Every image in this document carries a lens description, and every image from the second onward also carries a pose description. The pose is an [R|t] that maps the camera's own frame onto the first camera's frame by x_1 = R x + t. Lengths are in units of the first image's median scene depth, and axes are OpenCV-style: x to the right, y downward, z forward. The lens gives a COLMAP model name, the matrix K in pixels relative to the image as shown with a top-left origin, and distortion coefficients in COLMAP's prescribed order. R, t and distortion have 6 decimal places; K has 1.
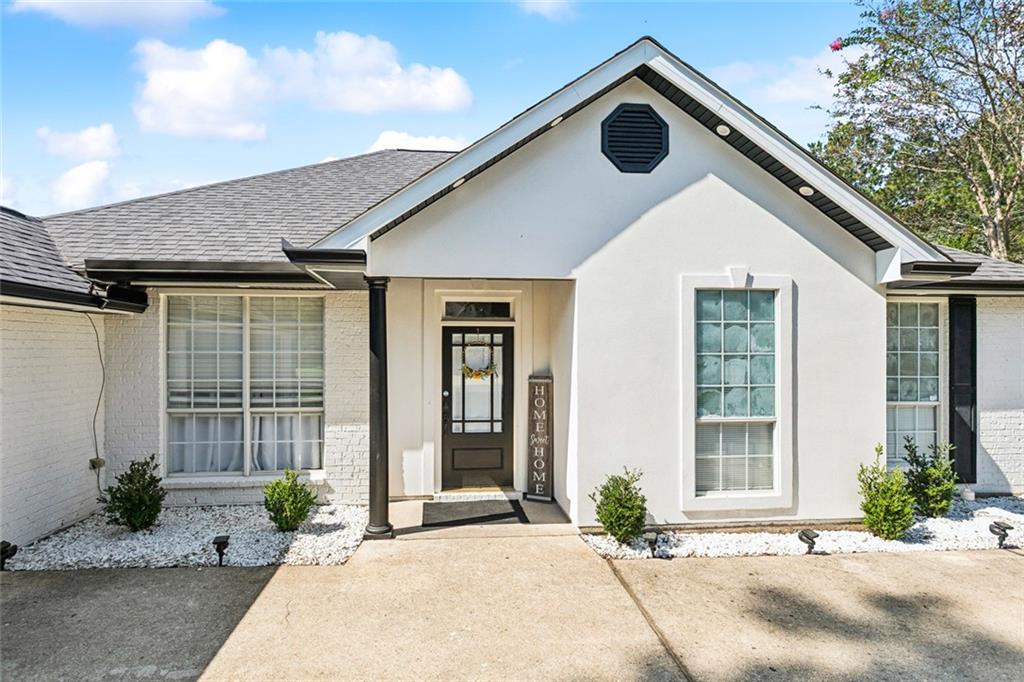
lens RADIAL K [[494.6, 0, 511.3], [0, 494.6, 334.1], [0, 0, 1]] dist [0.006388, -0.000018]
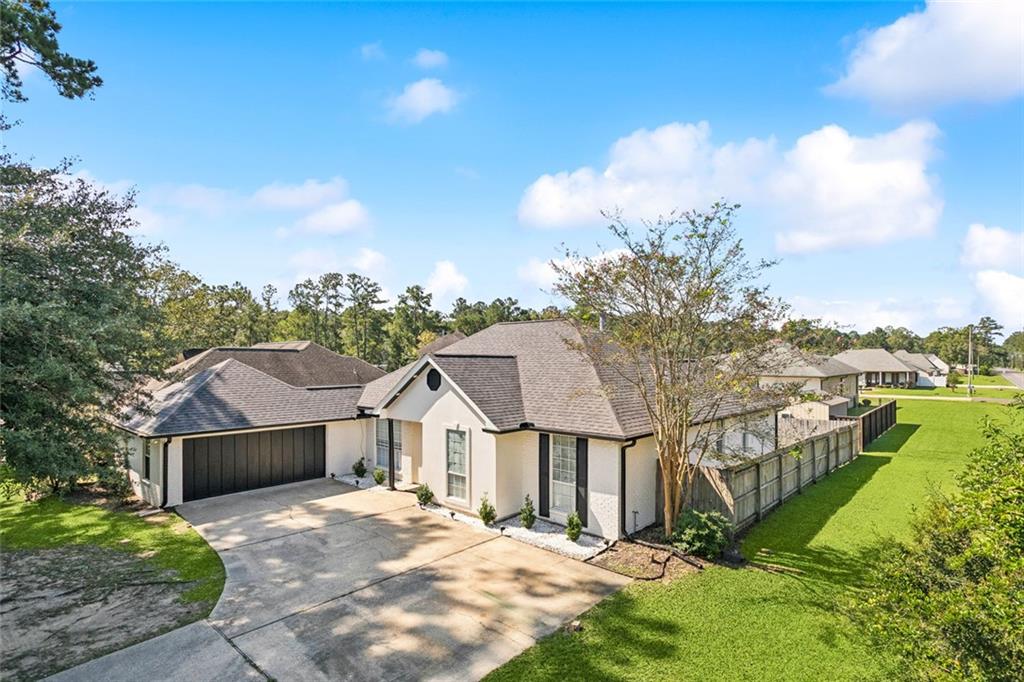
lens RADIAL K [[494.6, 0, 514.3], [0, 494.6, 349.5], [0, 0, 1]] dist [0.006388, -0.000018]
pose [[0.679943, -0.023420, -0.732891, 2.902524], [0.021362, 0.999698, -0.012127, -0.534277], [0.732953, -0.007410, 0.680238, -0.766582]]
